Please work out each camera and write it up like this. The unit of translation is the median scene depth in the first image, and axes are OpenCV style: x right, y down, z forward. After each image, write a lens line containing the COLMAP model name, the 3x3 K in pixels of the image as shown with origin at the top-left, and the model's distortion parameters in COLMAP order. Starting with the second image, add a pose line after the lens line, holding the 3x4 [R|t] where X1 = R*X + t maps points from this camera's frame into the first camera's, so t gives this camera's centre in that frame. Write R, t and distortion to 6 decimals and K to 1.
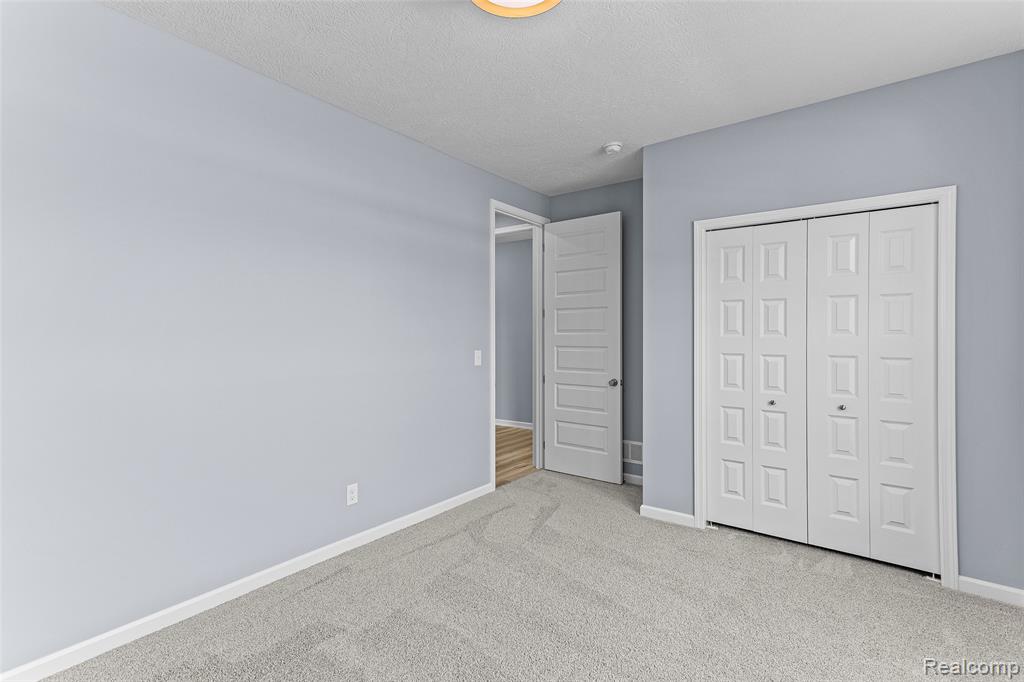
lens RADIAL K [[484.2, 0, 510.2], [0, 484.2, 335.0], [0, 0, 1]] dist [0.022745, 0.003353]
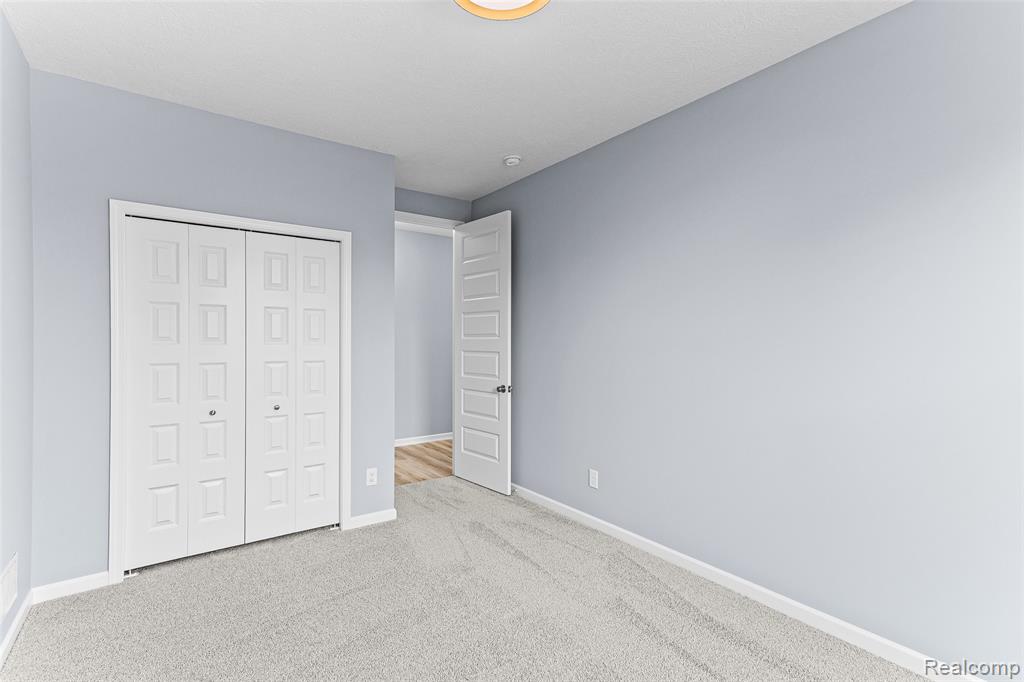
lens RADIAL K [[484.2, 0, 508.3], [0, 484.2, 342.8], [0, 0, 1]] dist [0.022745, 0.003353]
pose [[0.317052, -0.001982, 0.948406, -0.195274], [0.003141, 0.999995, 0.001040, 0.001578], [-0.948403, 0.002649, 0.317056, 0.142094]]
